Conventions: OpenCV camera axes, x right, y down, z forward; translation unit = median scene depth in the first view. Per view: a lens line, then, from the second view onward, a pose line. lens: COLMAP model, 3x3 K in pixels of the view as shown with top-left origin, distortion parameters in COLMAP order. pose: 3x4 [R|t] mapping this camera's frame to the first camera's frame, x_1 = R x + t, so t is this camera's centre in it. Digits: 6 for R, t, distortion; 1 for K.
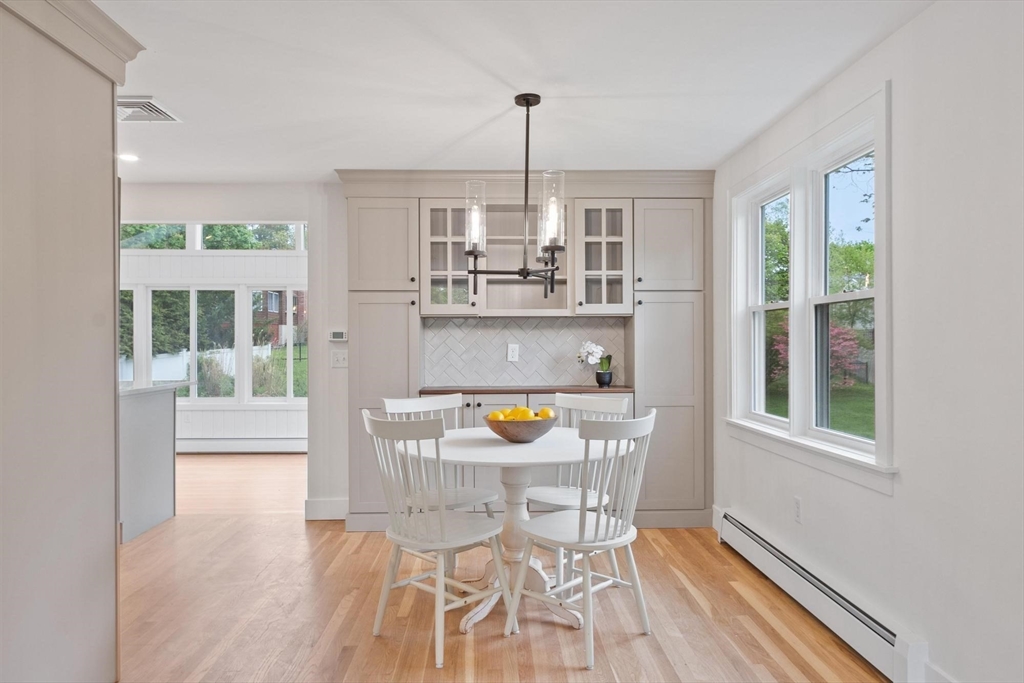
lens RADIAL K [[684.0, 0, 511.1], [0, 684.0, 345.0], [0, 0, 1]] dist [-0.001516, -0.000919]
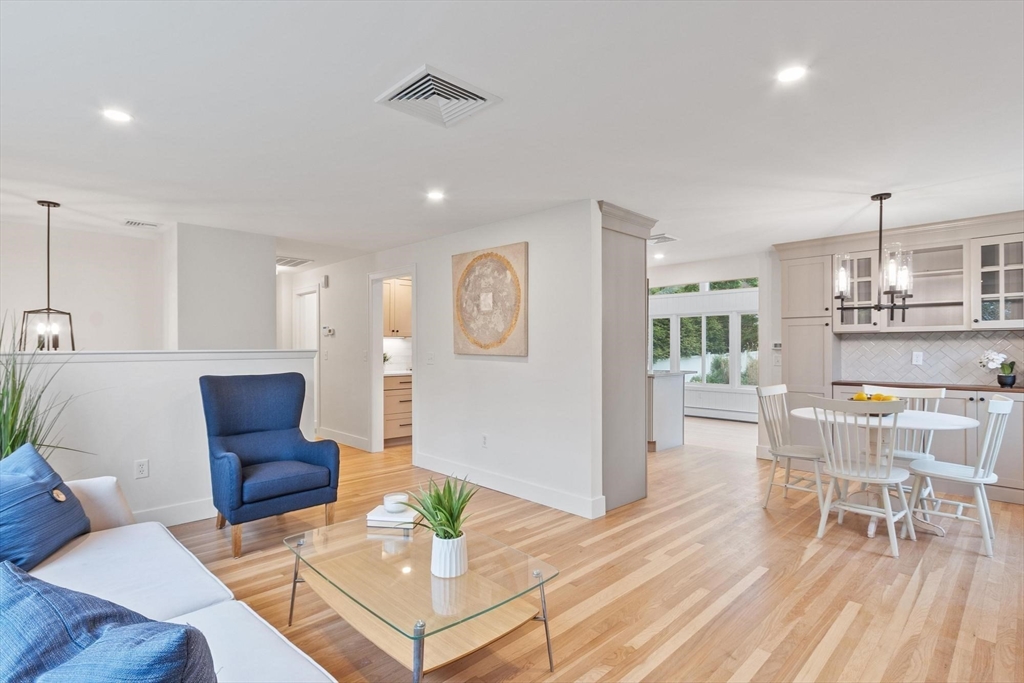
lens RADIAL K [[506.6, 0, 512.4], [0, 506.6, 345.6], [0, 0, 1]] dist [0.000366, -0.000036]
pose [[0.677563, -0.002407, -0.735461, 0.214490], [-0.002889, 0.999978, -0.005934, -0.005867], [0.735459, 0.006145, 0.677541, -0.282765]]
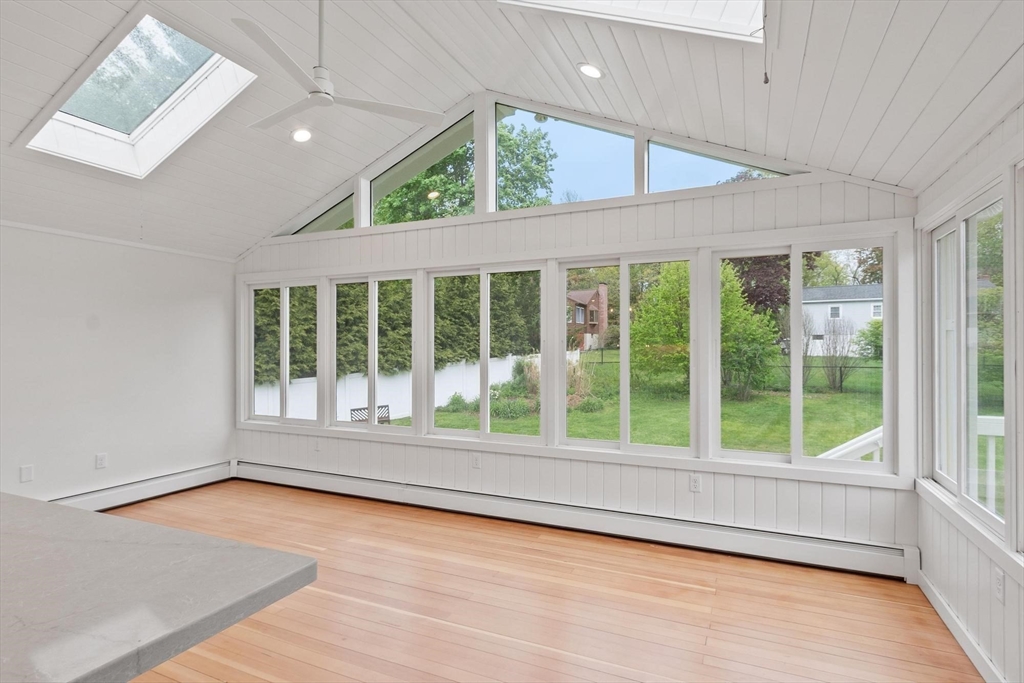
lens RADIAL K [[527.9, 0, 512.7], [0, 527.9, 347.0], [0, 0, 1]] dist [0.001541, 0.000081]
pose [[0.896636, -0.002638, -0.442760, -0.423584], [0.000241, 0.999985, -0.005470, -0.004592], [0.442768, 0.004798, 0.896623, 1.110178]]
